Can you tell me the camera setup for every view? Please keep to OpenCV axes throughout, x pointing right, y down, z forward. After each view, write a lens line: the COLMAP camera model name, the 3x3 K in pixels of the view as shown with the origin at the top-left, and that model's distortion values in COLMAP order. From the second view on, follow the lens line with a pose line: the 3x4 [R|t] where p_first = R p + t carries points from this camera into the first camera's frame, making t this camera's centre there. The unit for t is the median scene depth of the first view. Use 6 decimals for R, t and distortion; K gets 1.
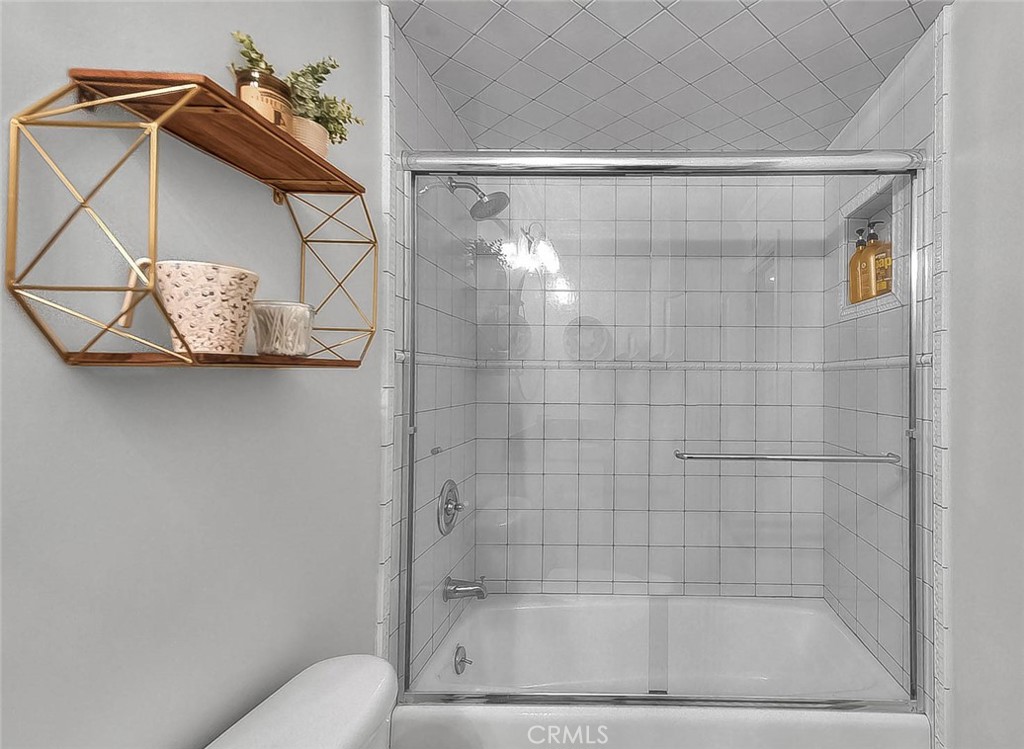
lens RADIAL K [[499.1, 0, 619.5], [0, 499.1, 374.7], [0, 0, 1]] dist [0.026144, -0.000506]
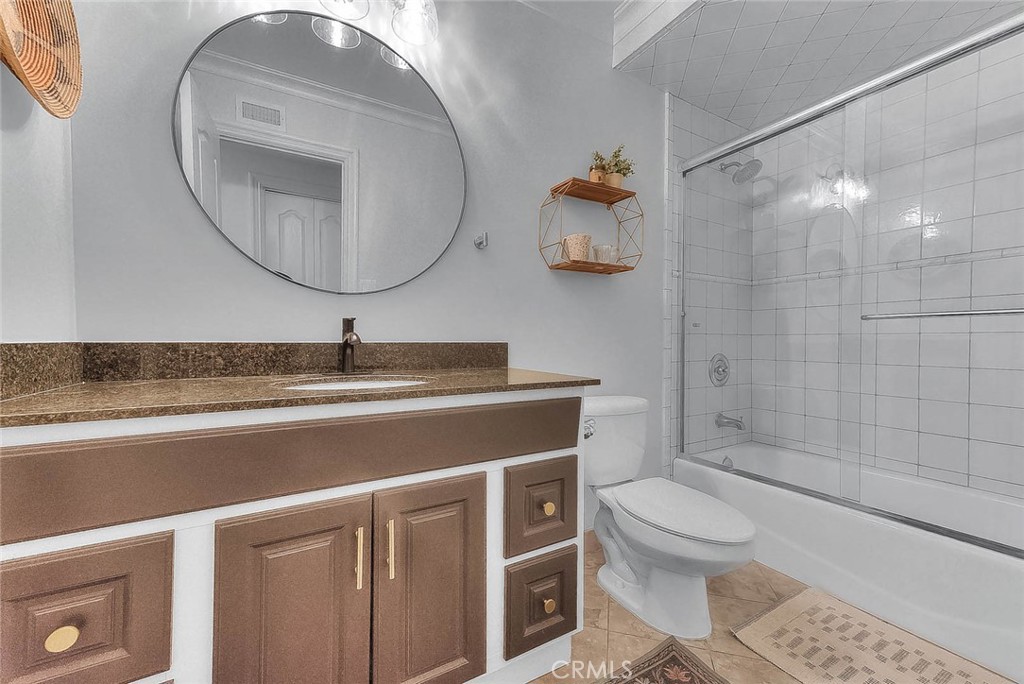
lens RADIAL K [[412.6, 0, 508.1], [0, 412.6, 347.2], [0, 0, 1]] dist [0.024554, -0.000305]
pose [[0.523323, 0.005746, -0.852115, 0.839699], [0.007625, 0.999906, 0.011426, 0.324911], [0.852100, -0.012477, 0.523230, -0.525942]]
